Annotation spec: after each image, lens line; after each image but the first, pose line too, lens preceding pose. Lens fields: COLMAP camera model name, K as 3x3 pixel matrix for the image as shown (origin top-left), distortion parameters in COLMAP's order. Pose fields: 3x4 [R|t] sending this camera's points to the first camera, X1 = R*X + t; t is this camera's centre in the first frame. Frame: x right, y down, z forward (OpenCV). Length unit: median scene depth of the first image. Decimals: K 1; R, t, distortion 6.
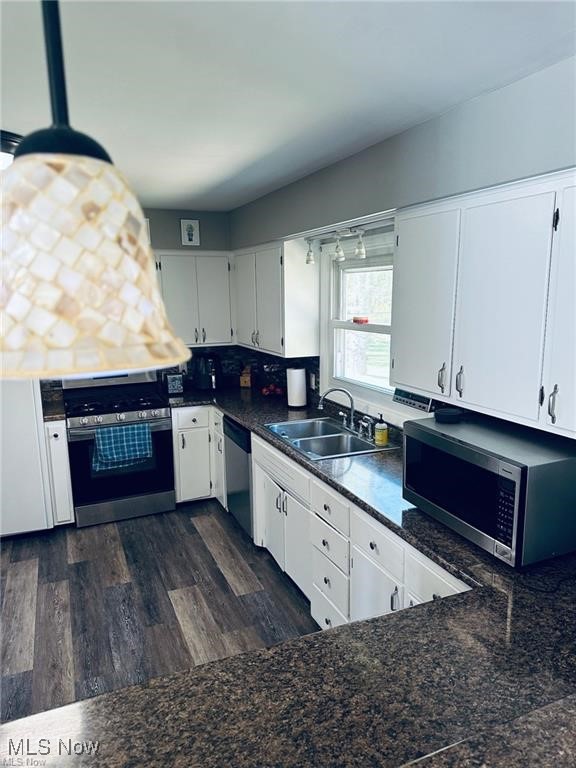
lens RADIAL K [[540.2, 0, 288.0], [0, 540.2, 384.0], [0, 0, 1]] dist [0.125942, -0.210002]
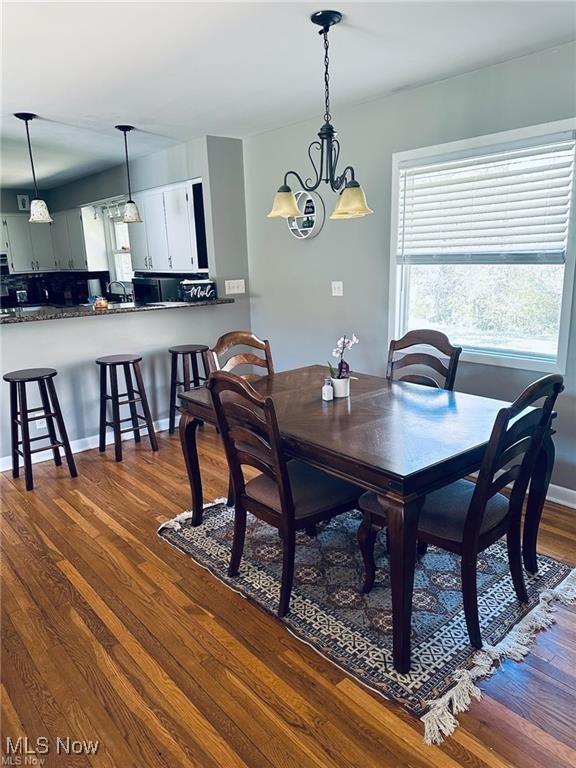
lens RADIAL K [[540.2, 0, 288.0], [0, 540.2, 384.0], [0, 0, 1]] dist [0.125942, -0.210002]
pose [[0.955675, -0.088744, 0.280729, 0.081246], [0.073141, 0.995162, 0.065599, 0.249205], [-0.285192, -0.042158, 0.957543, -0.961760]]
